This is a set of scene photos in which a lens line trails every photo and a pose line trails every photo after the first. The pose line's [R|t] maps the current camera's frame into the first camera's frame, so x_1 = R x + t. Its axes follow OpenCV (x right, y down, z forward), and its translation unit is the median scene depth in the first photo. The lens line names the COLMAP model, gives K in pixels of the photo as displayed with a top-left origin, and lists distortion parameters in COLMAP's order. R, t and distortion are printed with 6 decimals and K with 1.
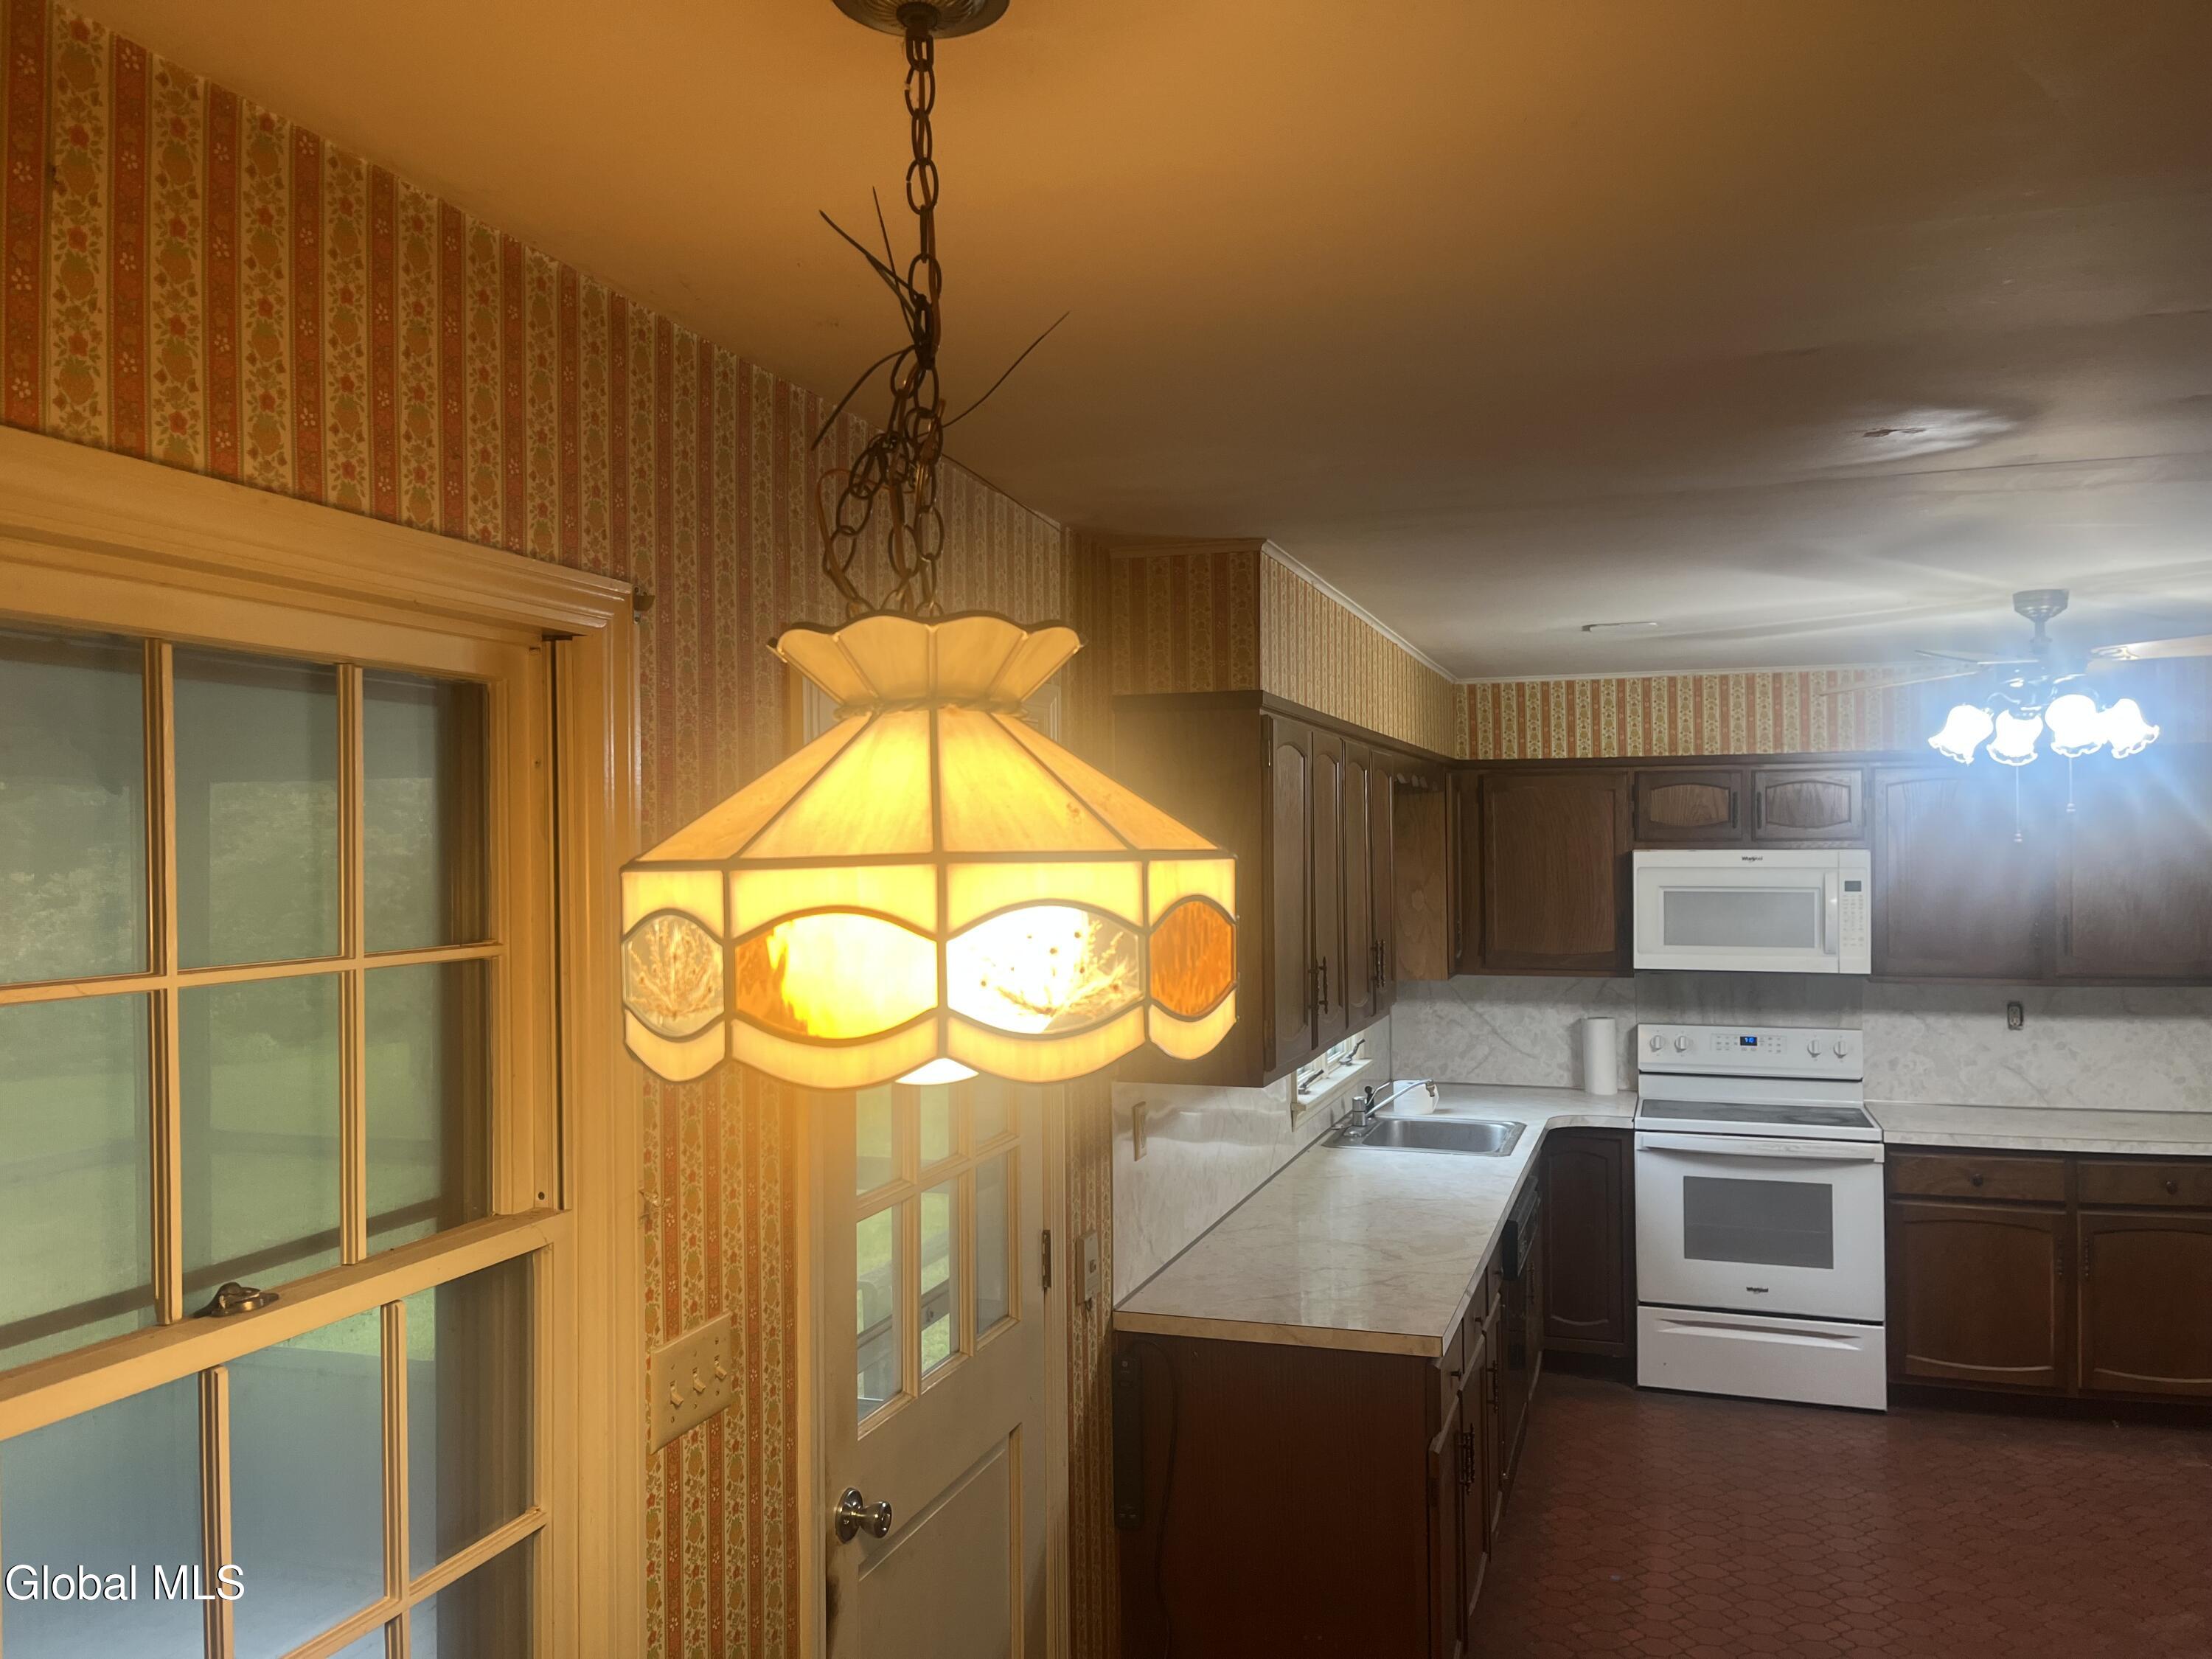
lens RADIAL K [[1667.8, 0, 1114.9], [0, 1667.8, 838.2], [0, 0, 1]] dist [0.069588, -0.095389]
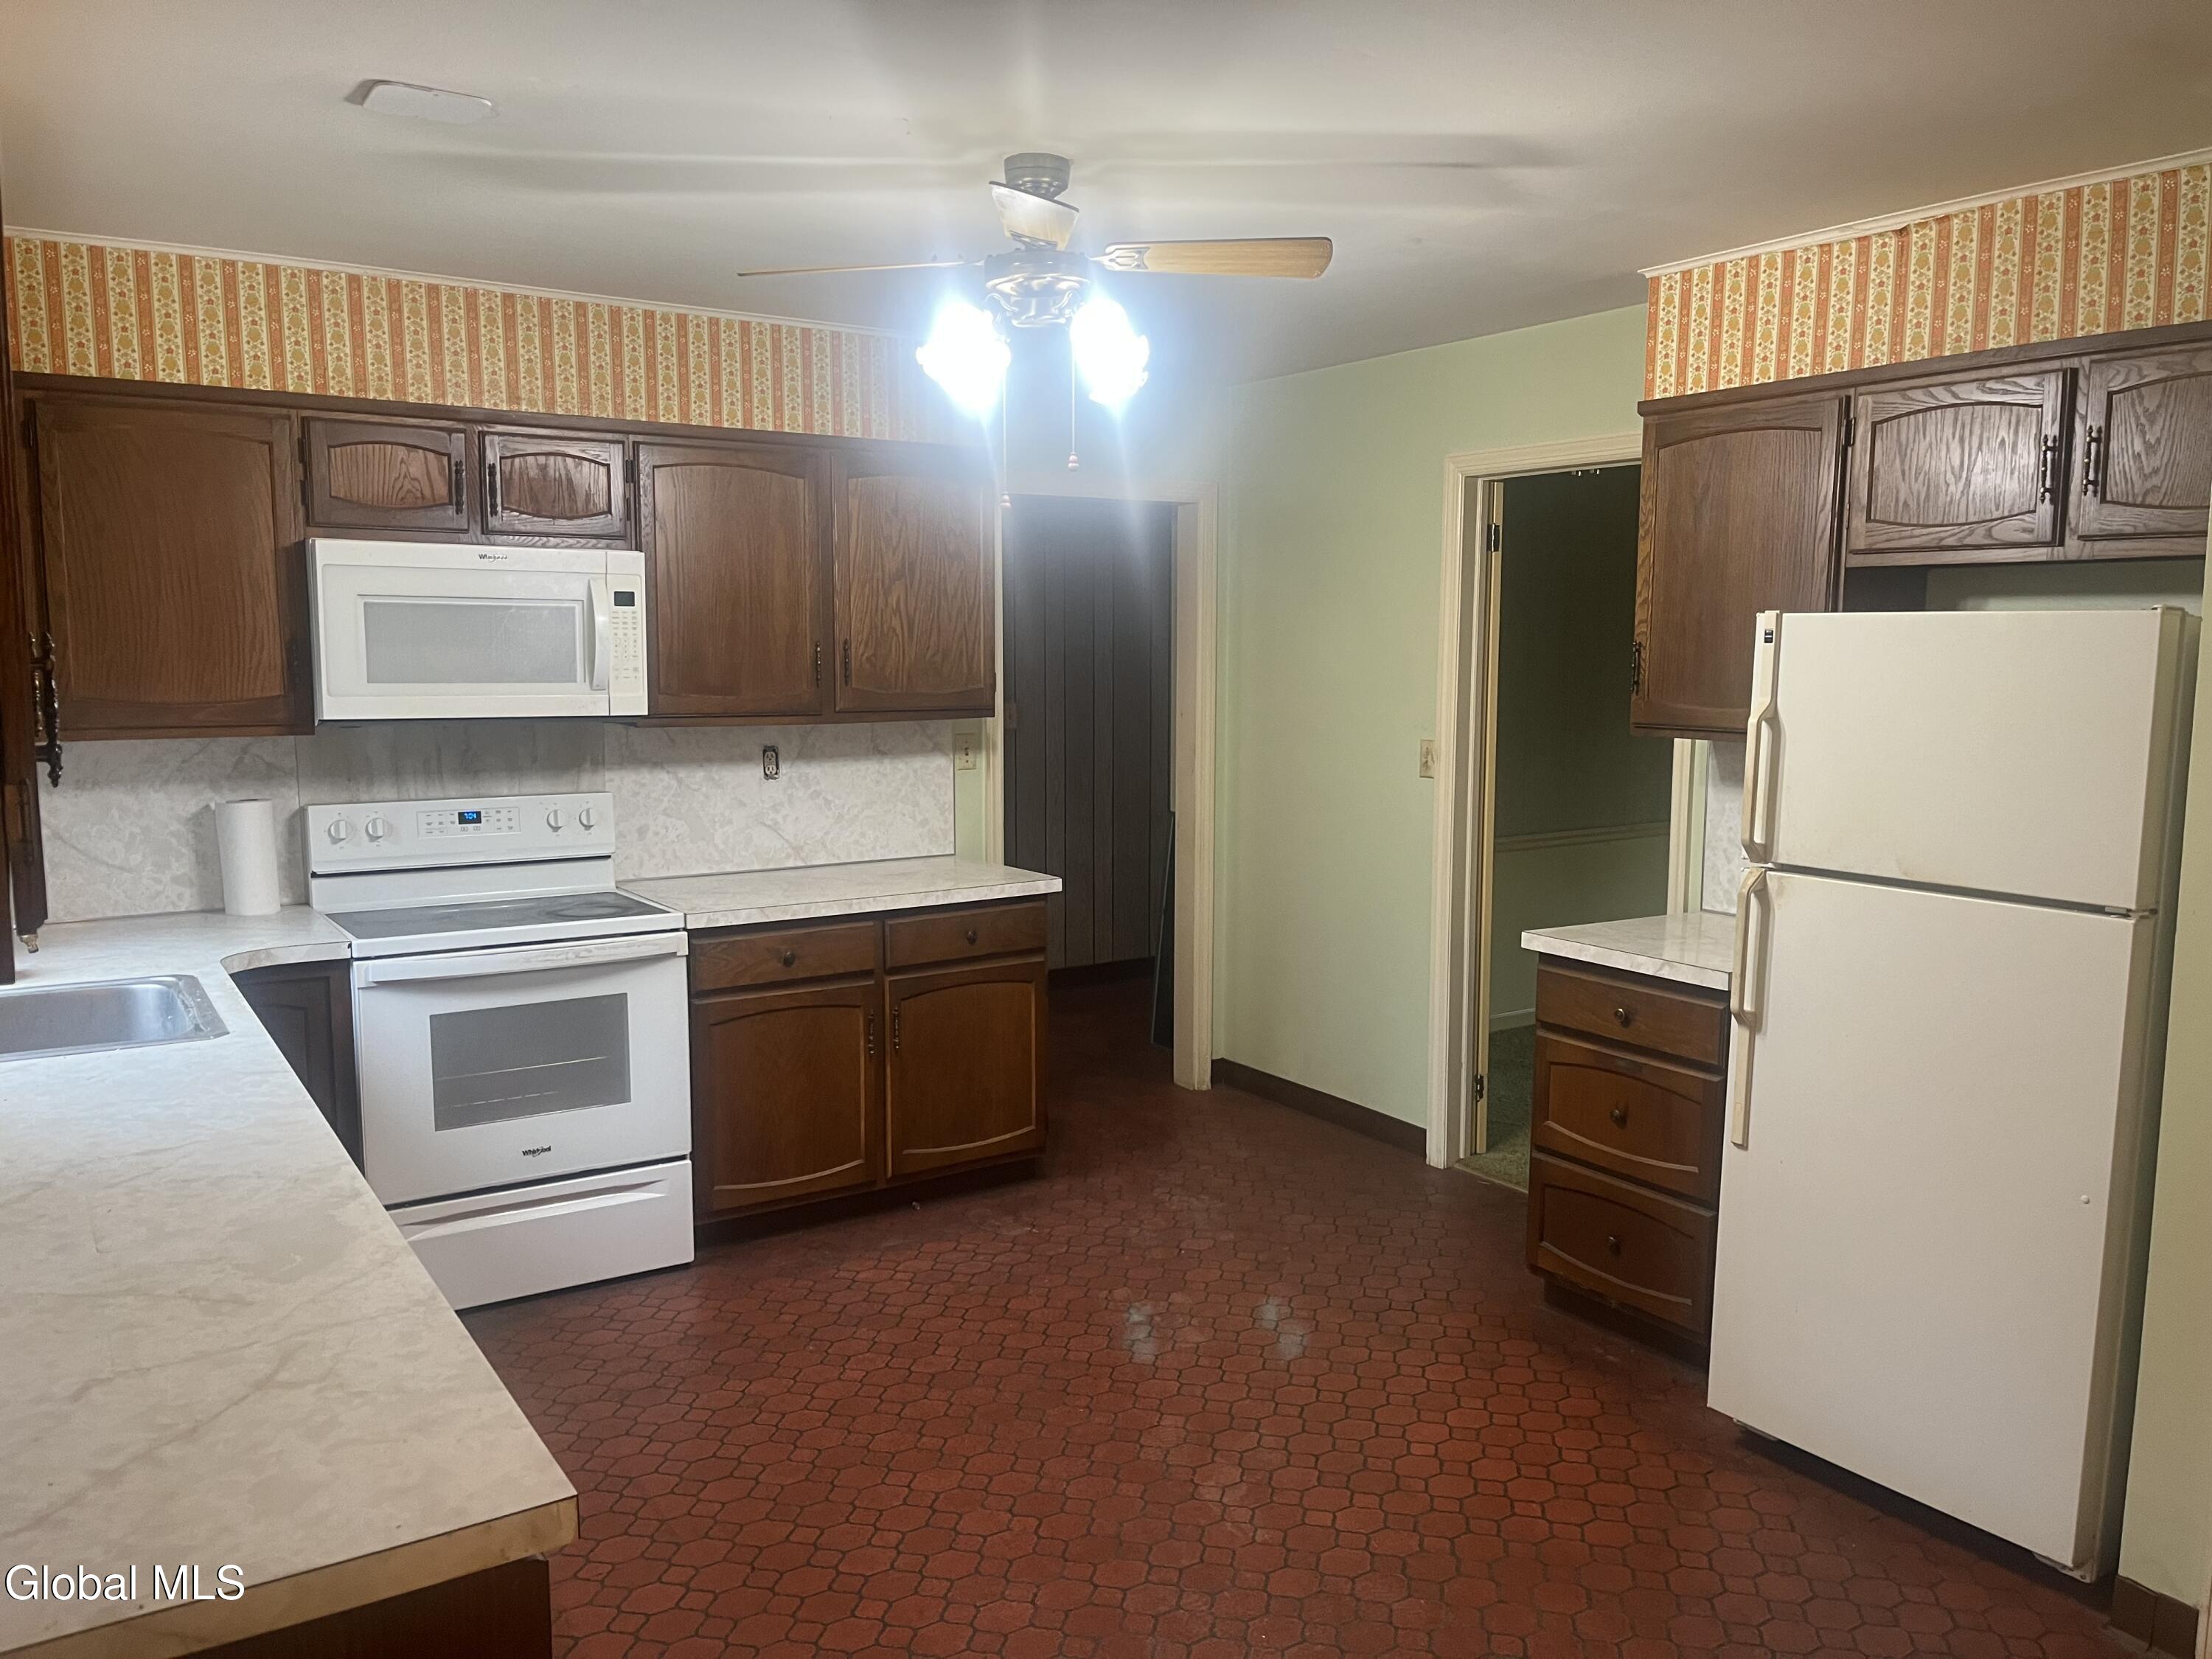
lens RADIAL K [[1667.8, 0, 1114.9], [0, 1667.8, 838.2], [0, 0, 1]] dist [0.069588, -0.095389]
pose [[0.613961, -0.082639, 0.784999, -0.023255], [-0.013483, 0.993261, 0.115108, 0.043694], [-0.789222, -0.081256, 0.608709, 0.348867]]
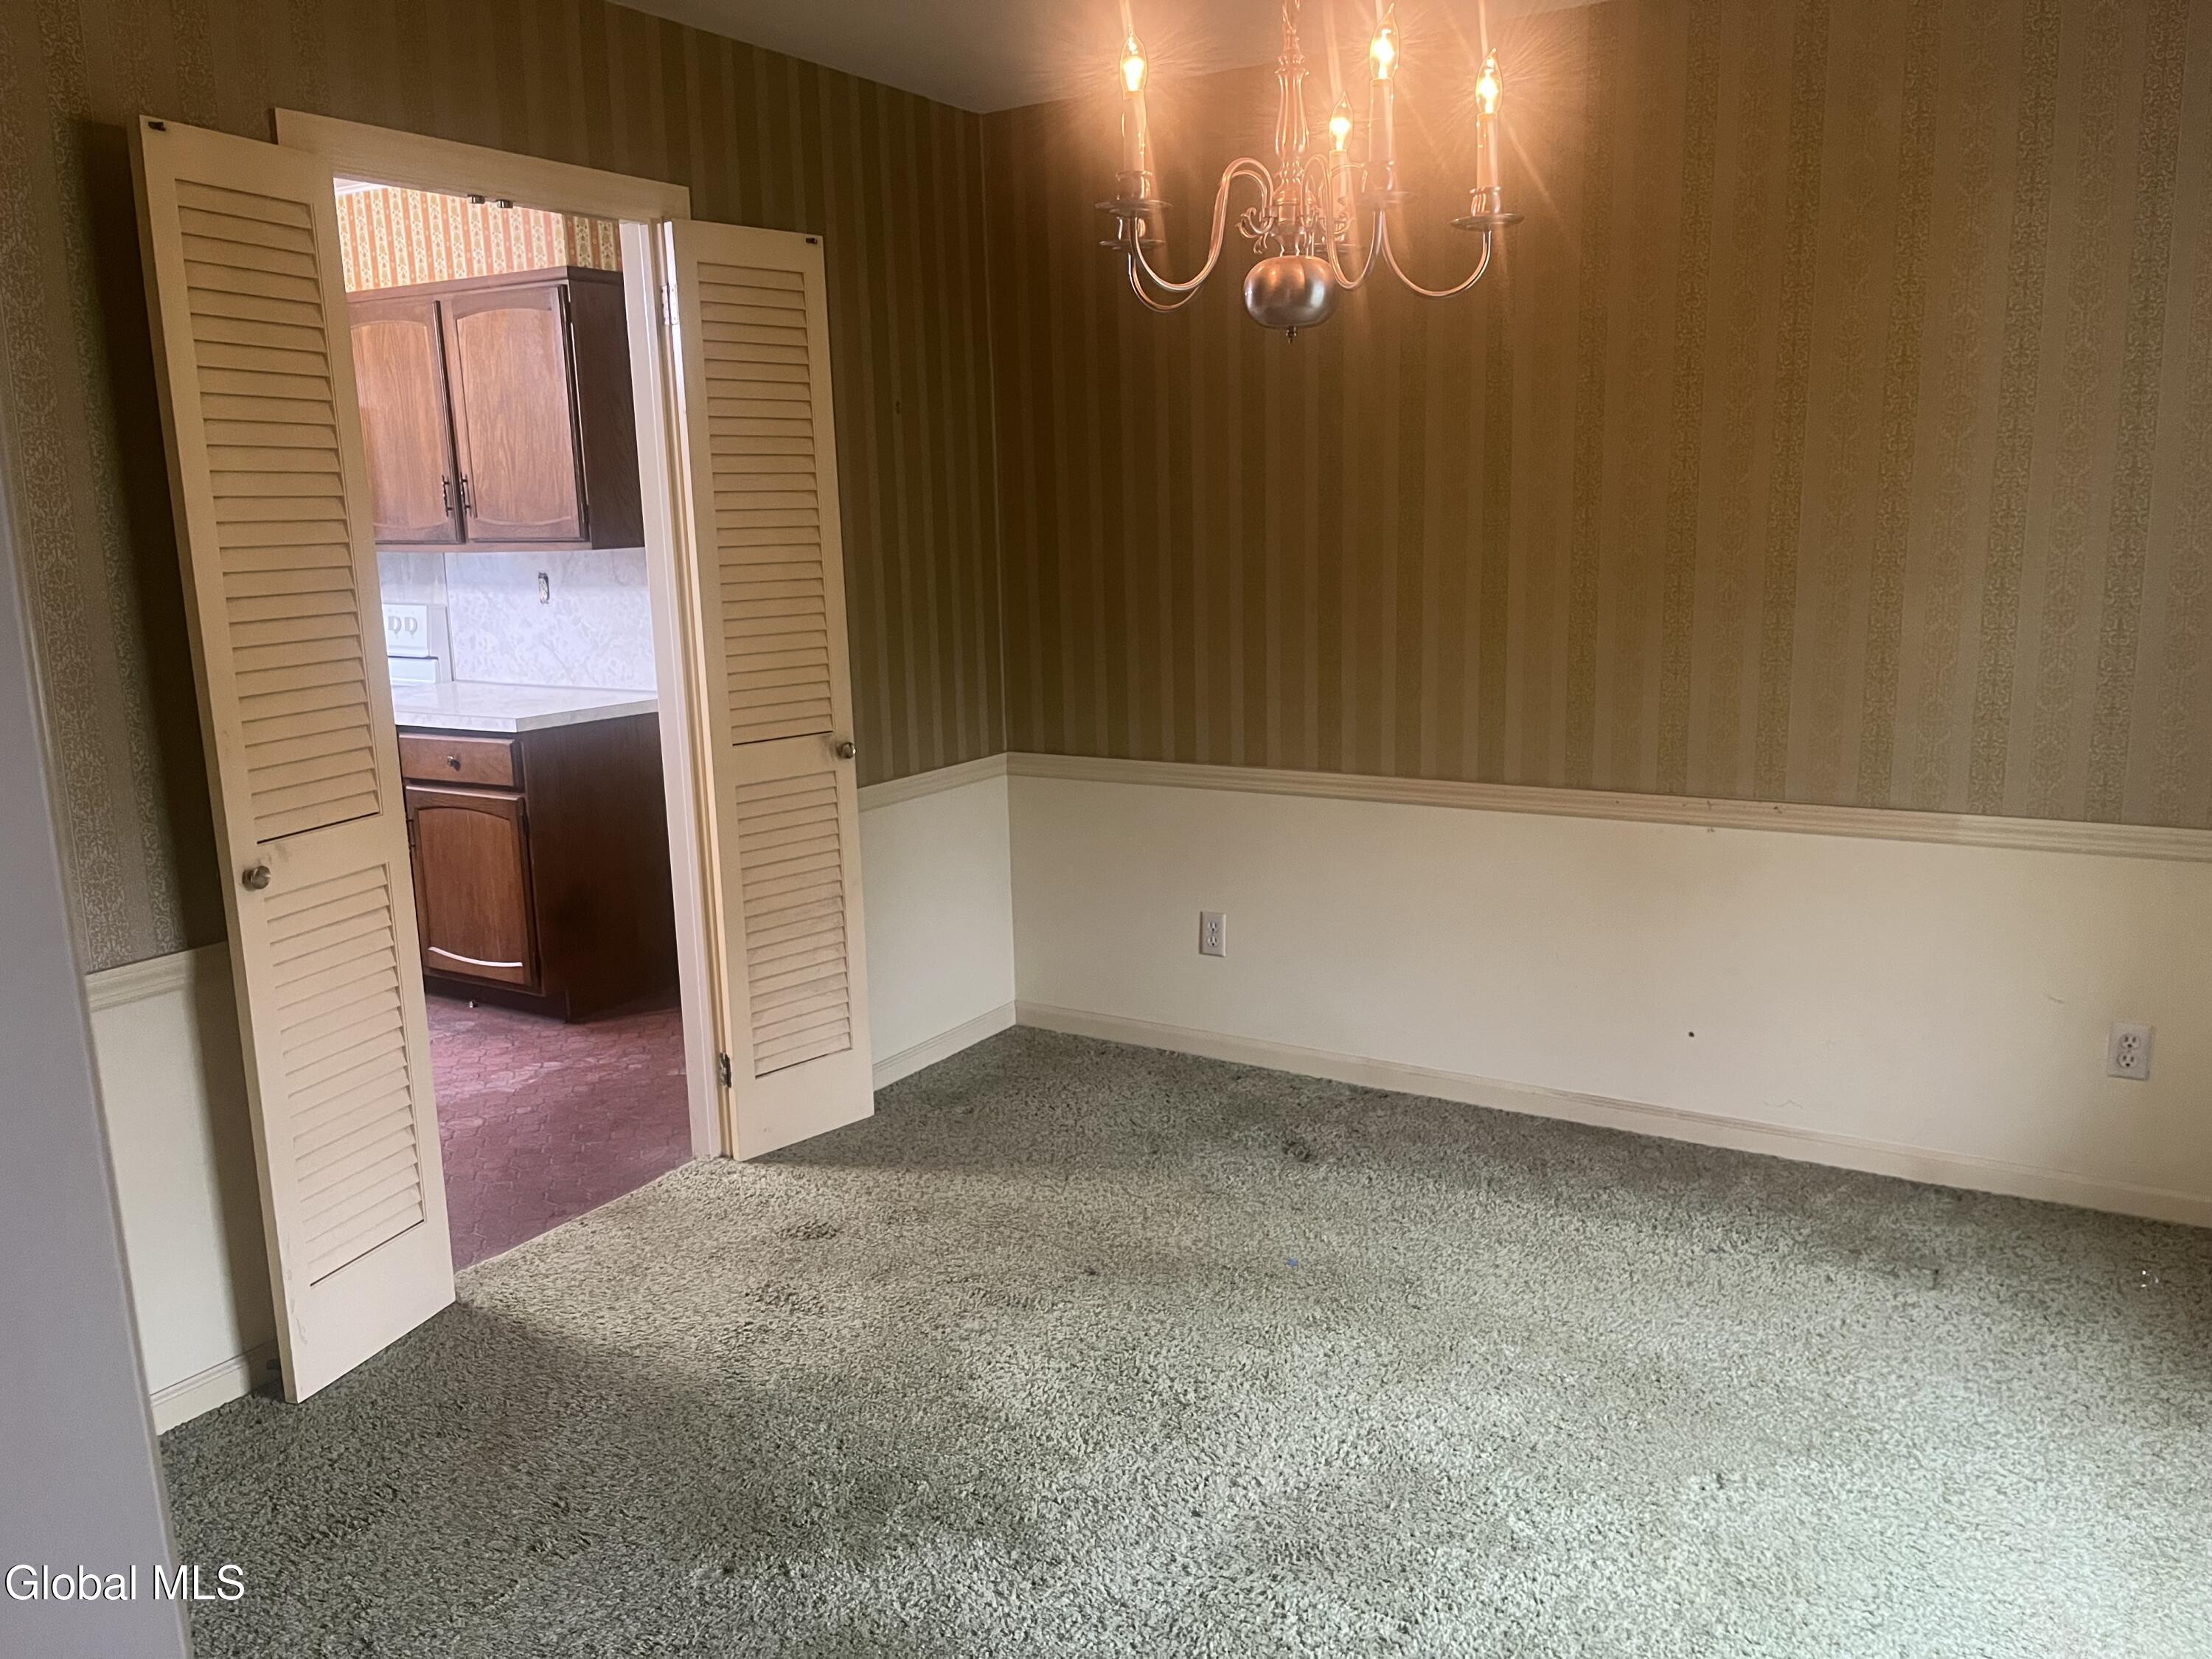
lens RADIAL K [[1667.8, 0, 1114.9], [0, 1667.8, 838.2], [0, 0, 1]] dist [0.069588, -0.095389]
pose [[0.971022, 0.033580, -0.236617, 1.060696], [0.015726, 0.978956, 0.203465, 0.056386], [0.238470, -0.201290, 0.950060, 0.168540]]
